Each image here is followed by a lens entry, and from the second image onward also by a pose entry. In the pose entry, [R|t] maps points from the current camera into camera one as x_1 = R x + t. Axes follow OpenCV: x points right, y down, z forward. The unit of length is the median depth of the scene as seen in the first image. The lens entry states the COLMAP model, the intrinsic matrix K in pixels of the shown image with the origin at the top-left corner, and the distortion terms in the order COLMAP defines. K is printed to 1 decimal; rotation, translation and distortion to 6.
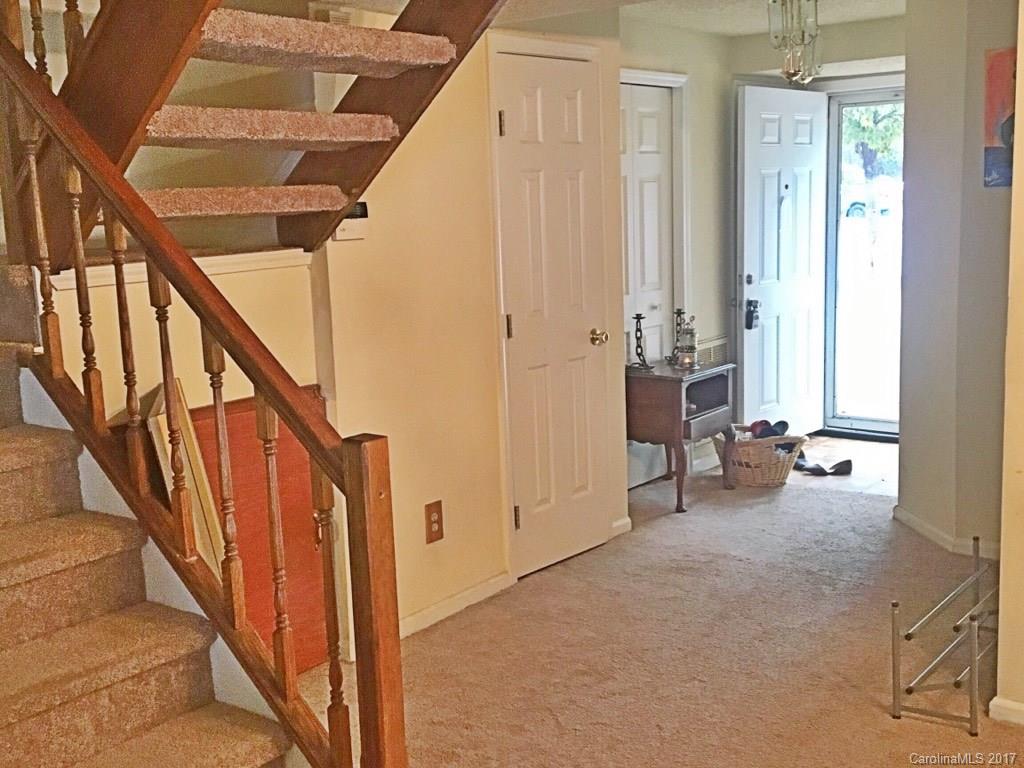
lens RADIAL K [[1160.3, 0, 512.0], [0, 1160.3, 384.0], [0, 0, 1]] dist [0.071624, -0.204879]
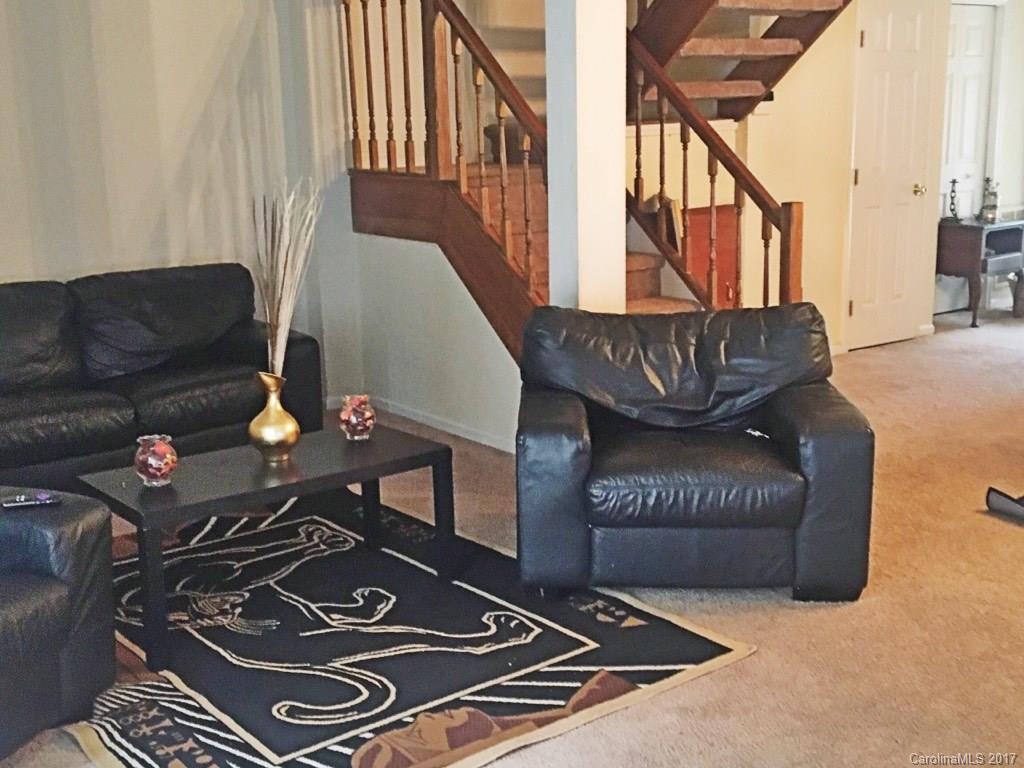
lens RADIAL K [[1160.3, 0, 512.0], [0, 1160.3, 384.0], [0, 0, 1]] dist [0.071624, -0.204879]
pose [[0.963344, 0.072355, -0.258326, -0.018785], [-0.049794, 0.994435, 0.092841, 0.083356], [0.263606, -0.076575, 0.961586, -0.494322]]
